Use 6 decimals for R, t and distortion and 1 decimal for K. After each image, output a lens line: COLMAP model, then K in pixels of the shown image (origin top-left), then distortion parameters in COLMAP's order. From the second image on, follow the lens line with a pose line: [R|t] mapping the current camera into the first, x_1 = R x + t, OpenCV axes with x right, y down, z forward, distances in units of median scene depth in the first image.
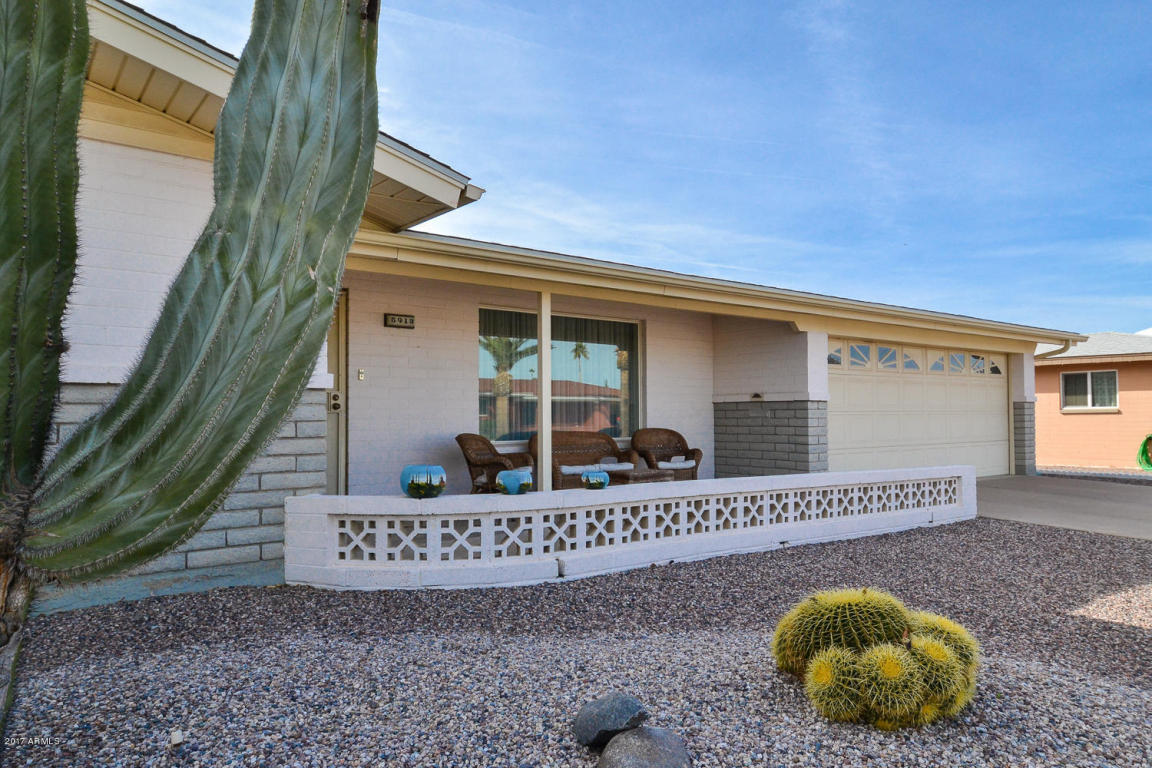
lens RADIAL K [[754.4, 0, 542.0], [0, 754.4, 388.2], [0, 0, 1]] dist [0.063699, -0.069636]
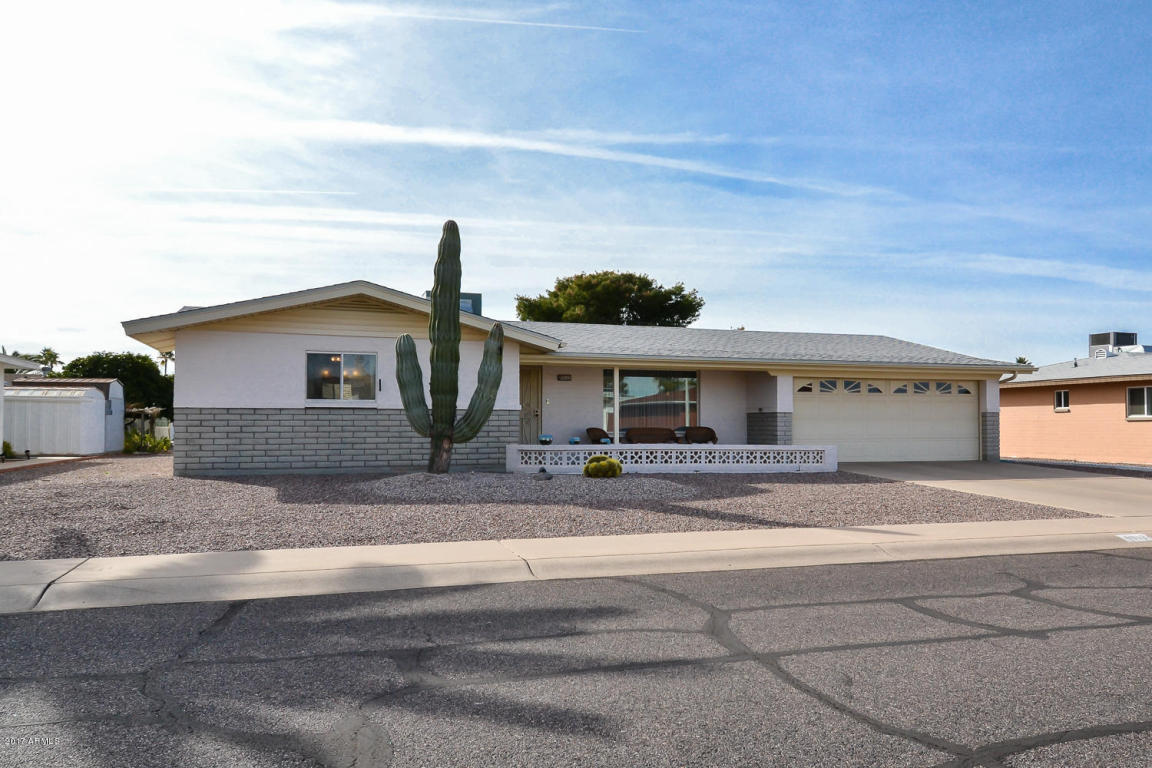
lens RADIAL K [[754.4, 0, 542.0], [0, 754.4, 388.2], [0, 0, 1]] dist [0.063699, -0.069636]
pose [[0.929863, -0.010975, -0.367743, 0.443101], [0.008641, 0.999931, -0.007993, -0.030130], [0.367806, 0.004254, 0.929893, -0.863546]]
